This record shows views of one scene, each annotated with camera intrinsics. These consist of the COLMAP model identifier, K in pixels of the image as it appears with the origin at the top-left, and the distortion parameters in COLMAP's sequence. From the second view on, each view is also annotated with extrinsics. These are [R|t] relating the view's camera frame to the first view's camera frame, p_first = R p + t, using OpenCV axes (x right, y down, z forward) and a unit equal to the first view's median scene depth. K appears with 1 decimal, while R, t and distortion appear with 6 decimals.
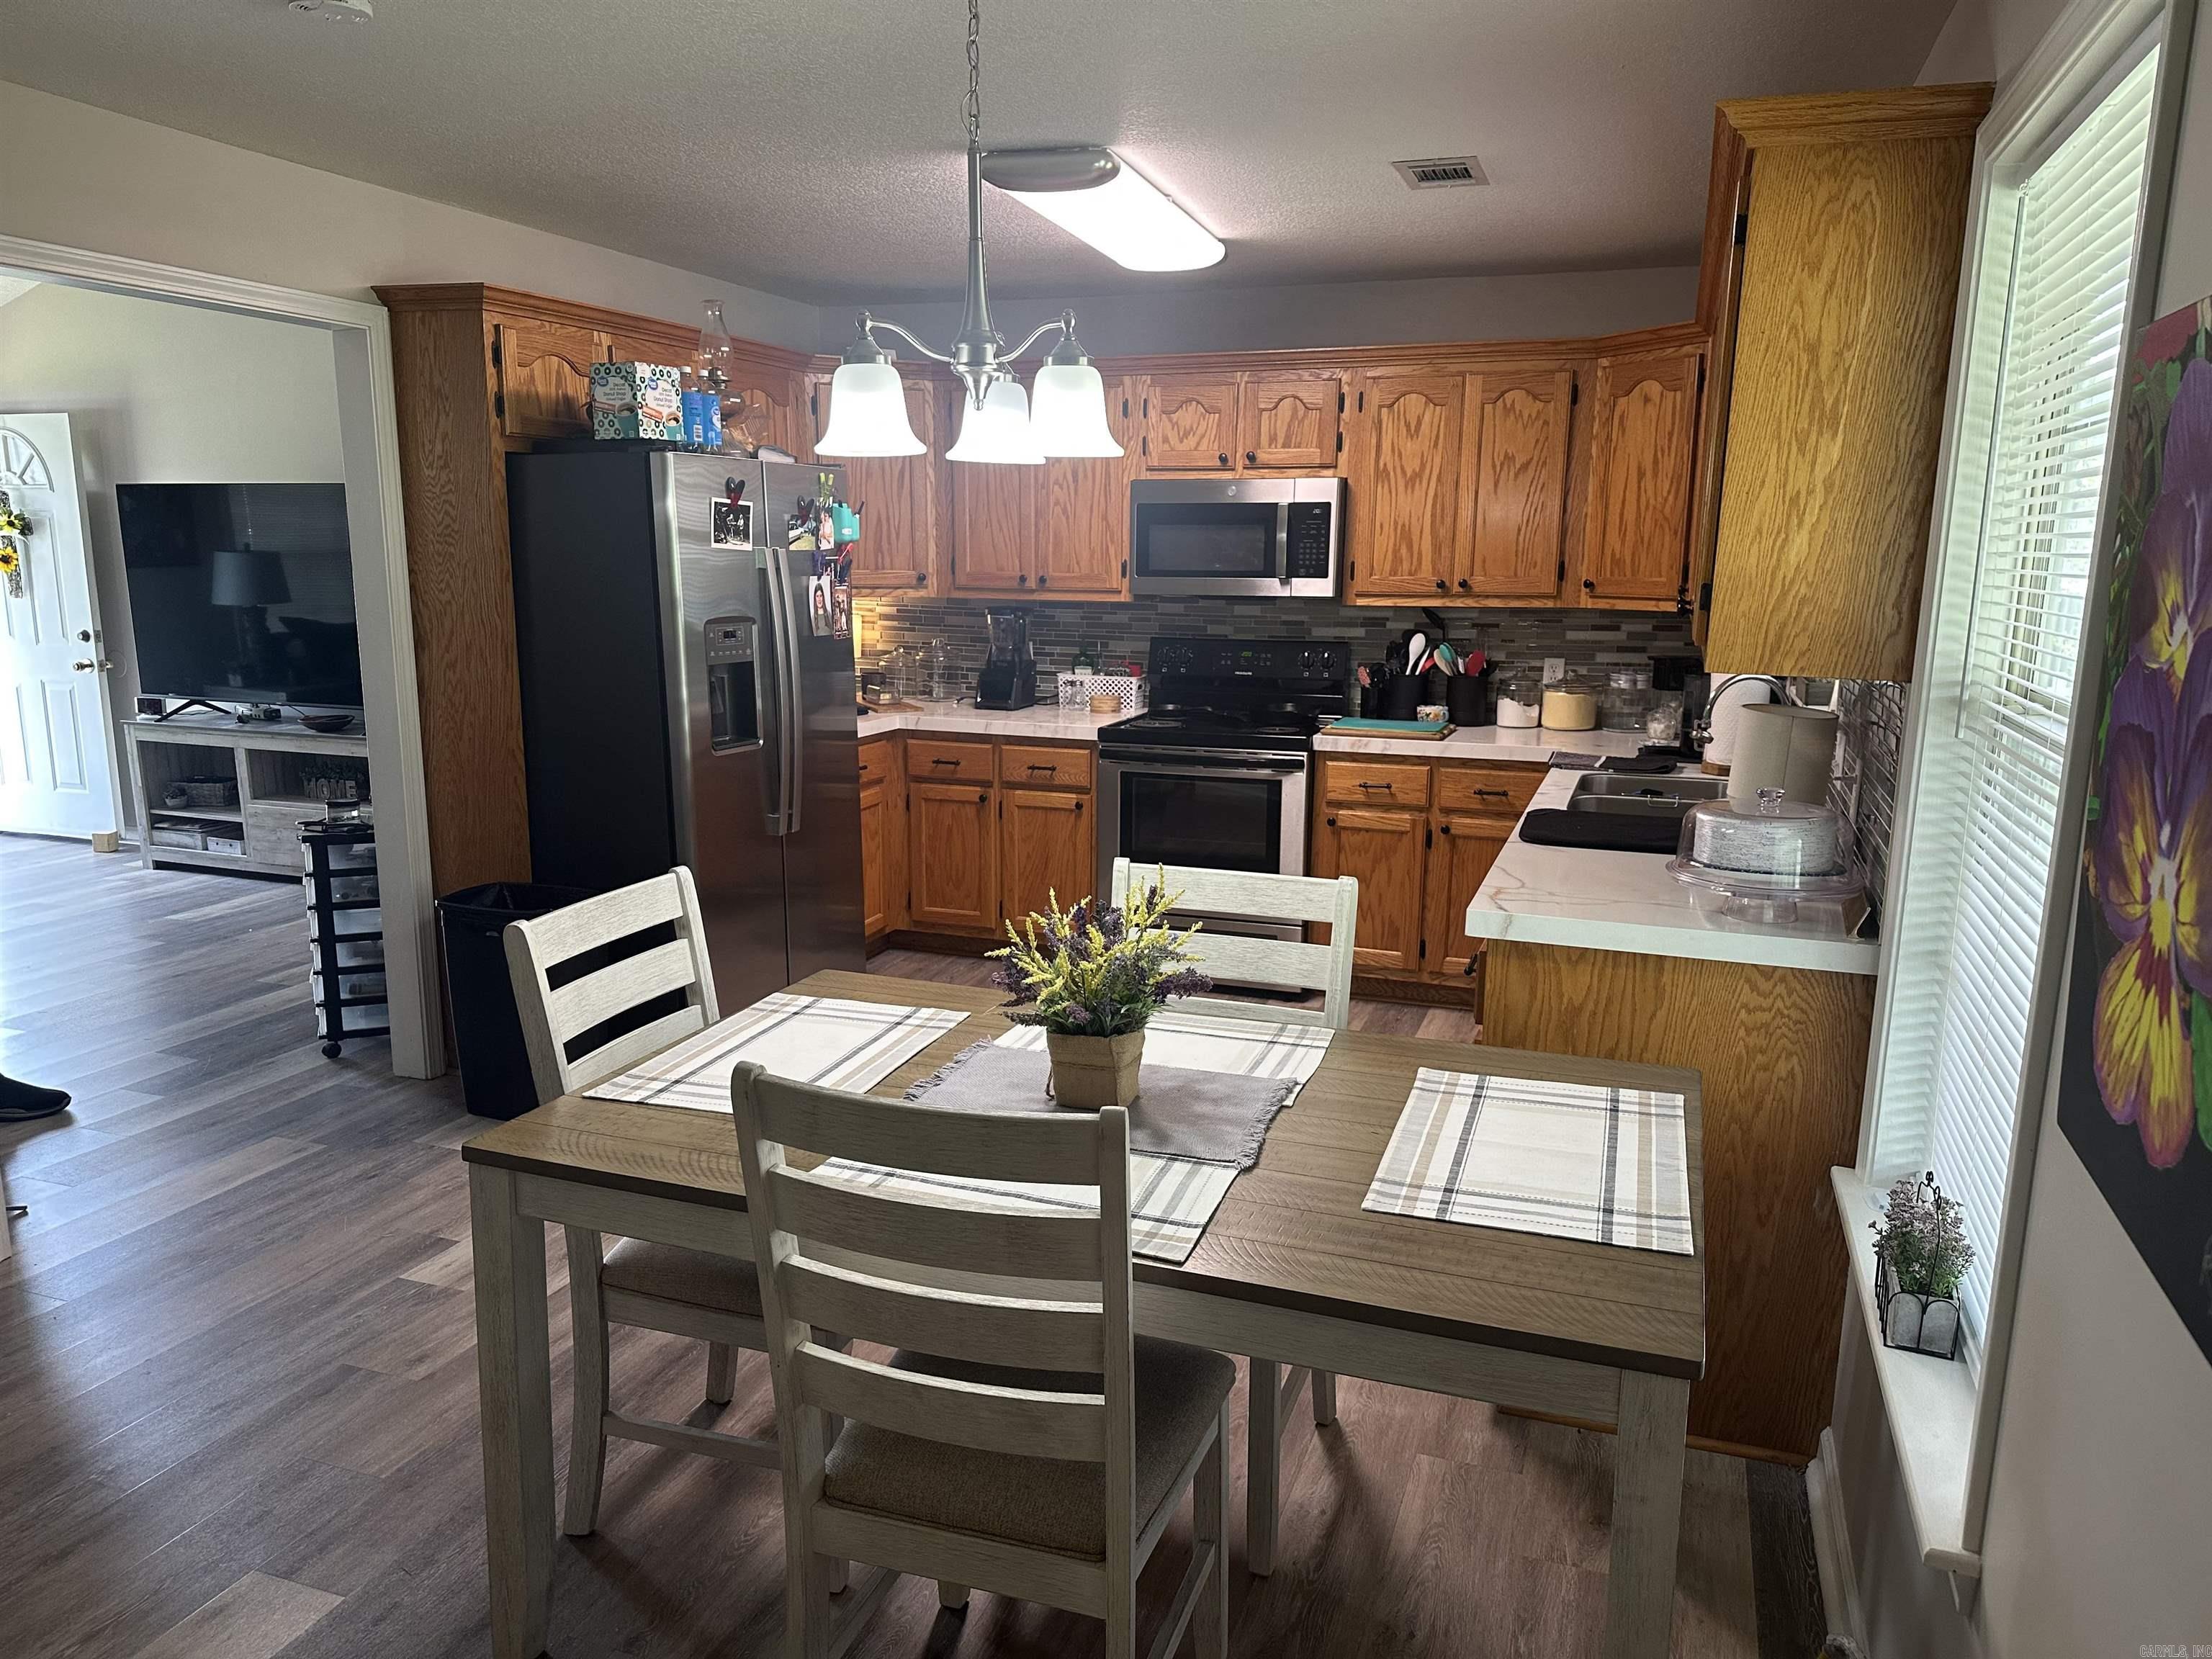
lens RADIAL K [[1549.8, 0, 1091.6], [0, 1549.8, 824.7], [0, 0, 1]] dist [0.176934, -0.309885]
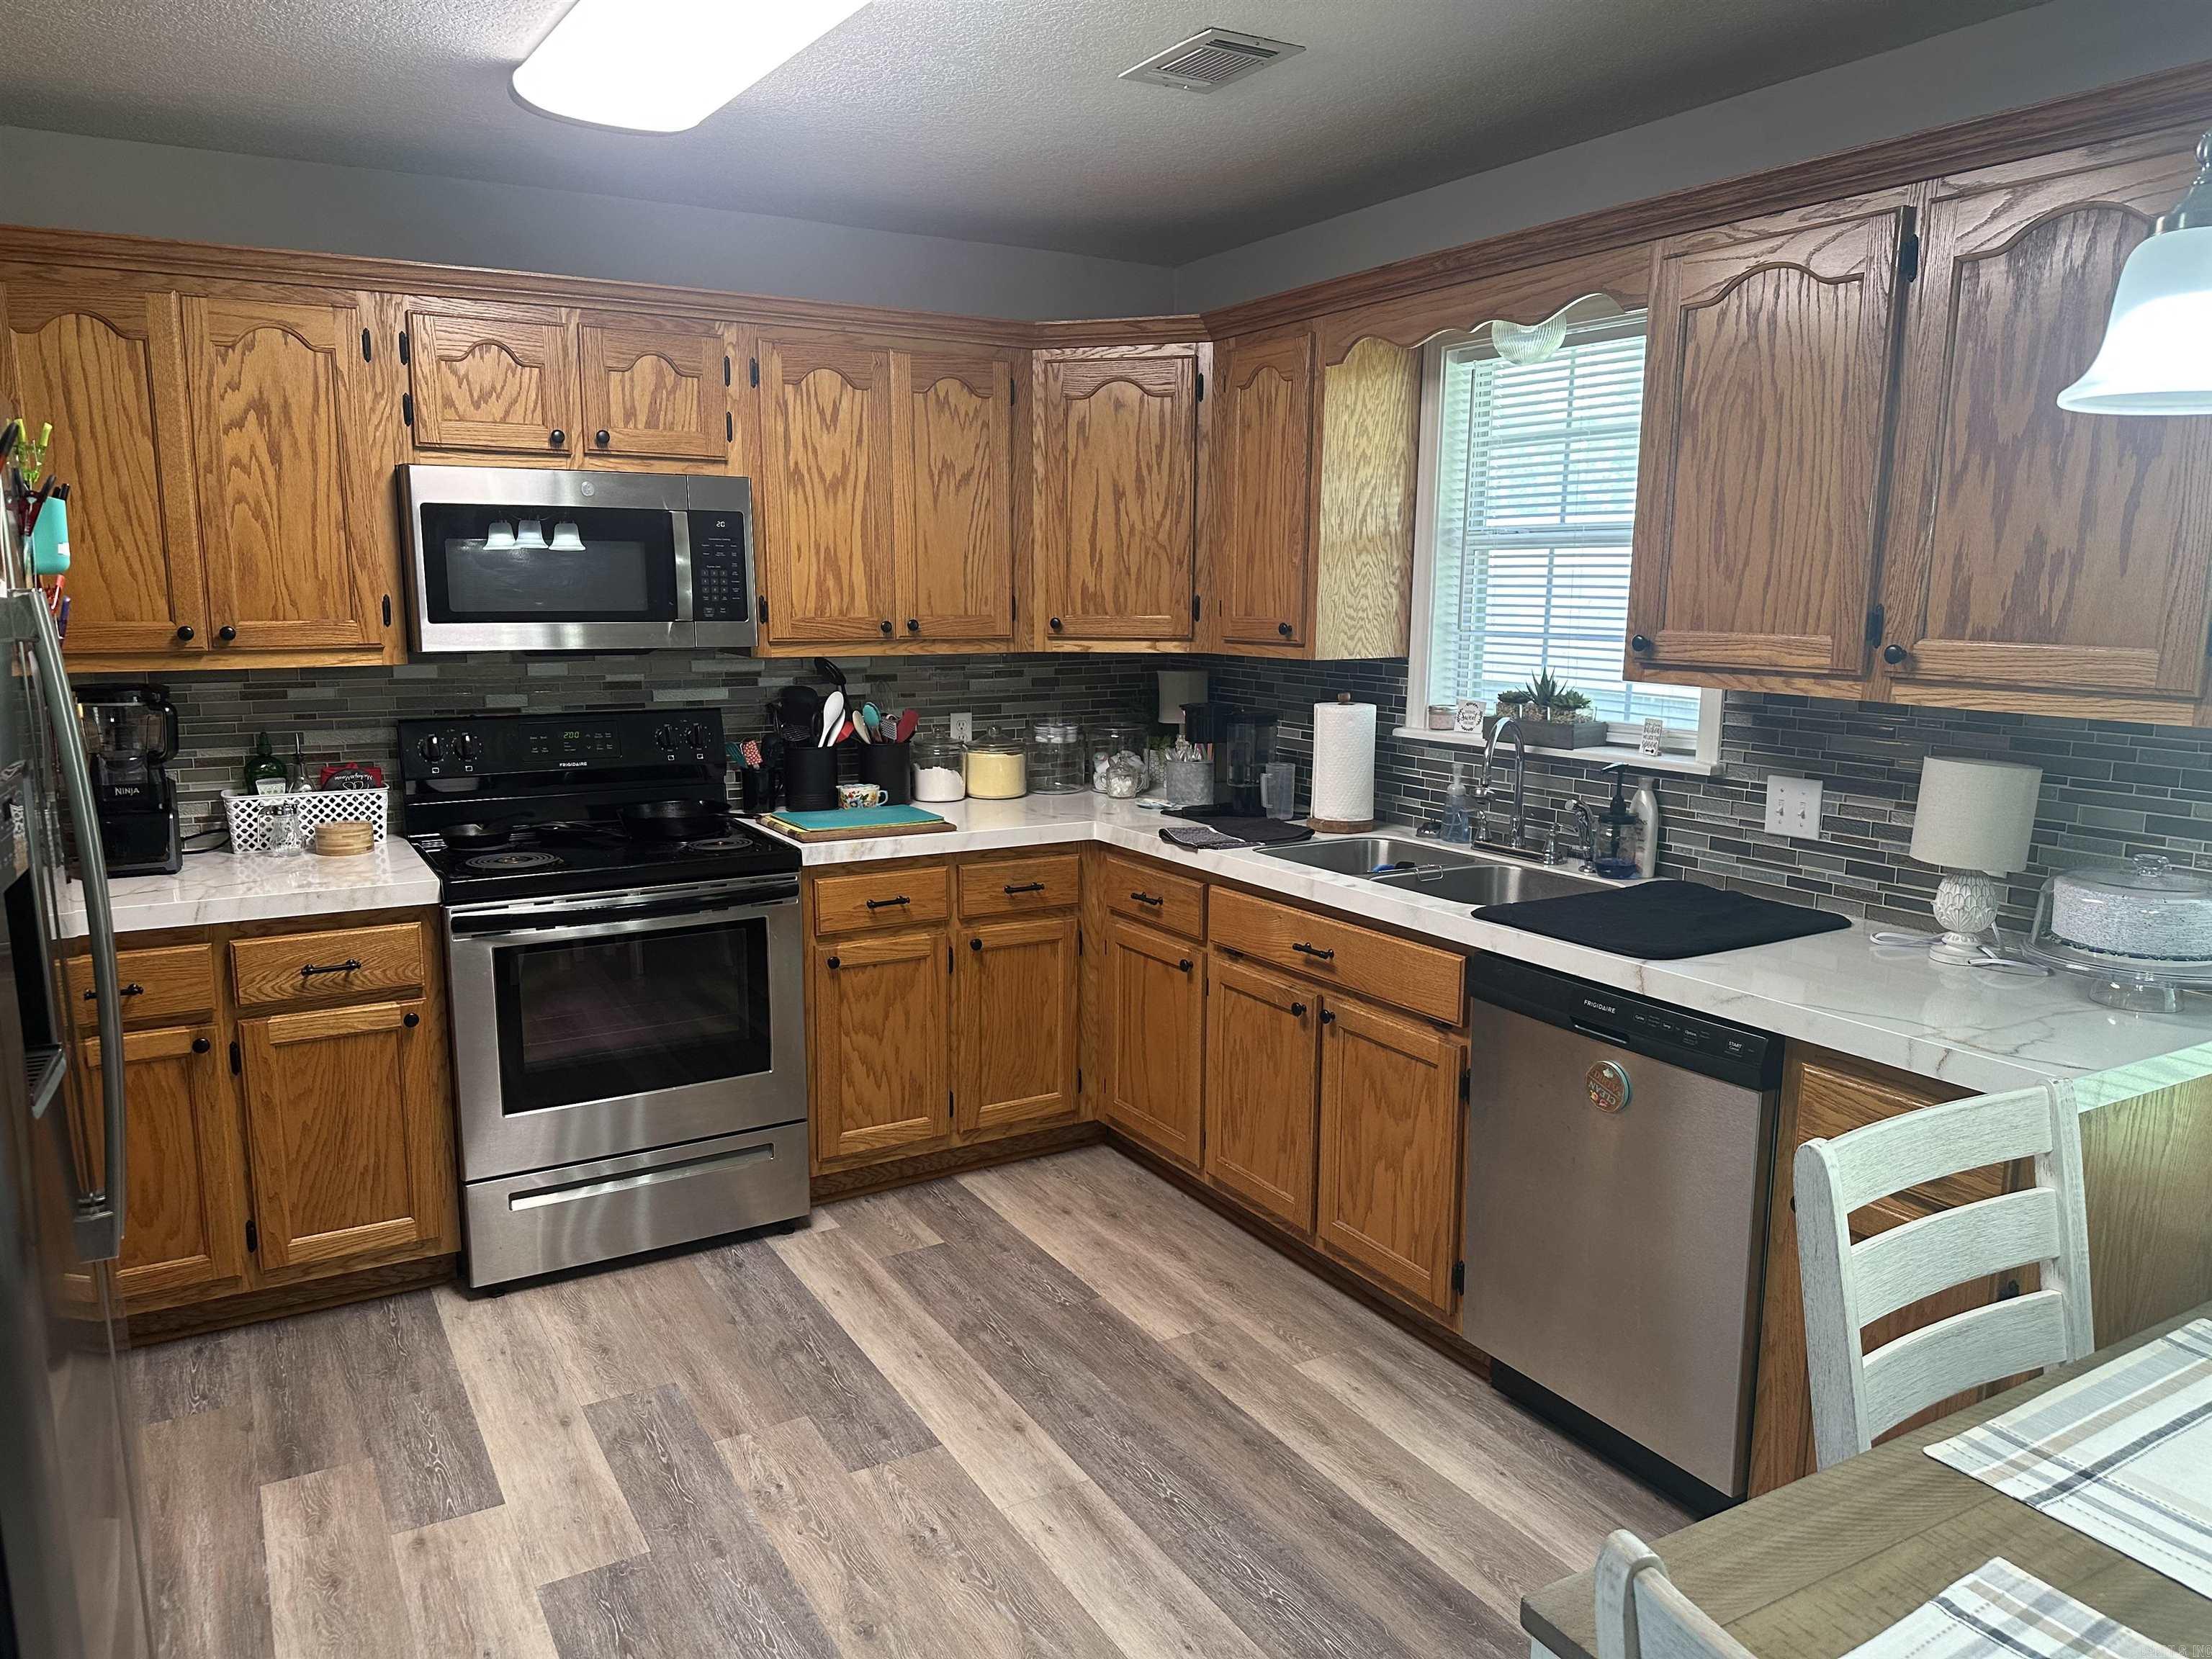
lens RADIAL K [[1551.4, 0, 1113.5], [0, 1551.4, 835.5], [0, 0, 1]] dist [0.157601, -0.247742]
pose [[0.643719, -0.133863, 0.753463, -0.289815], [0.138584, 0.988694, 0.057256, -0.081617], [-0.752609, 0.067561, 0.654993, 0.429512]]
